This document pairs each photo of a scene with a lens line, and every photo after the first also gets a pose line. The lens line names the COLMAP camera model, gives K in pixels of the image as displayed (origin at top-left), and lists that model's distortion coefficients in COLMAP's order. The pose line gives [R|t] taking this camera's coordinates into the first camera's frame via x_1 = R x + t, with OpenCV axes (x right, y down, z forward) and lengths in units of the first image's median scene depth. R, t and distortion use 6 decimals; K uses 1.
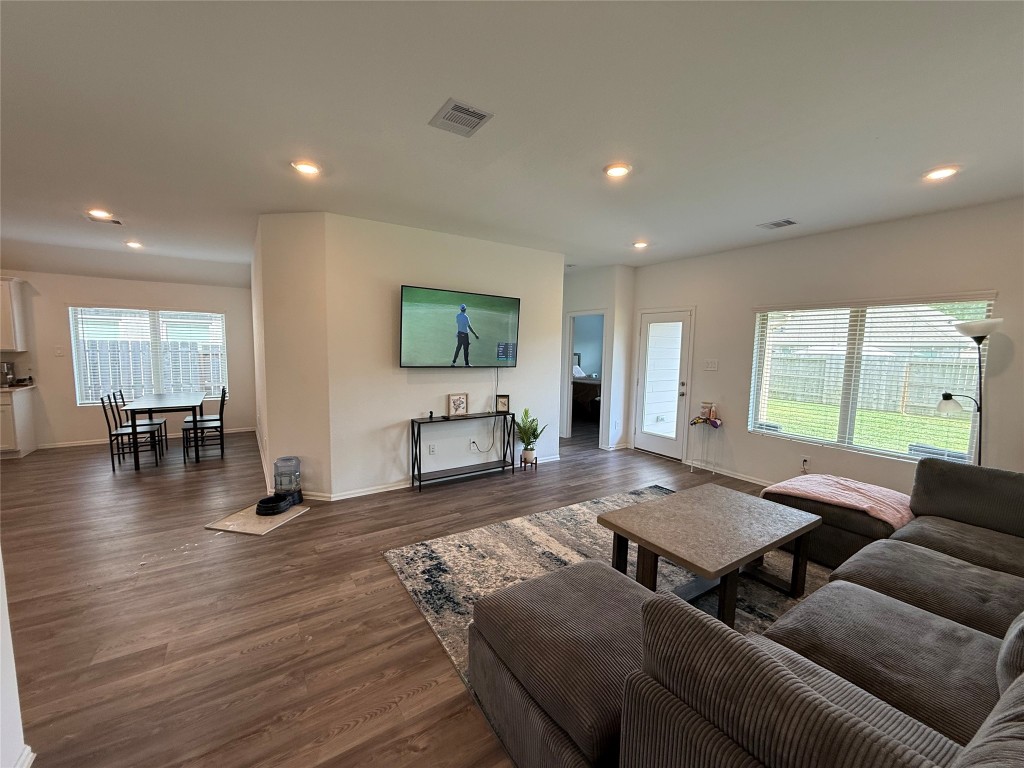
lens RADIAL K [[408.5, 0, 511.8], [0, 408.5, 386.9], [0, 0, 1]] dist [0.000387, 0.000209]
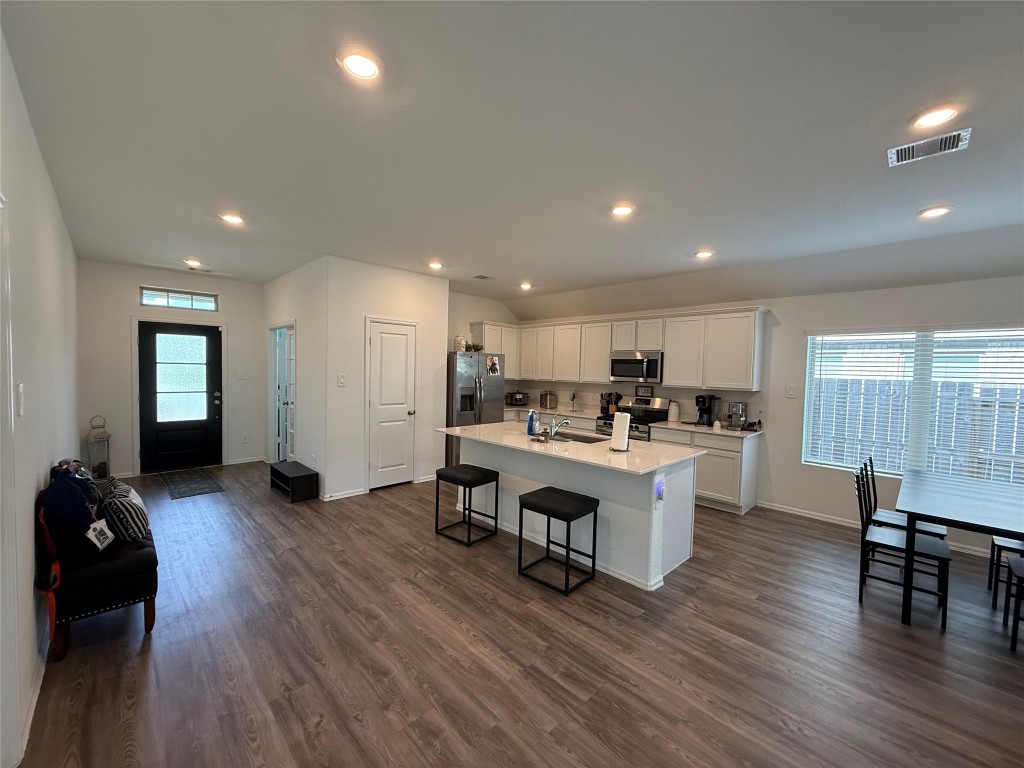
lens RADIAL K [[408.5, 0, 510.6], [0, 408.5, 385.1], [0, 0, 1]] dist [0.000387, 0.000209]
pose [[0.186643, 0.022207, -0.982177, -0.439930], [-0.119007, 0.992893, -0.000166, -0.036572], [0.975193, 0.116917, 0.187959, 0.324141]]
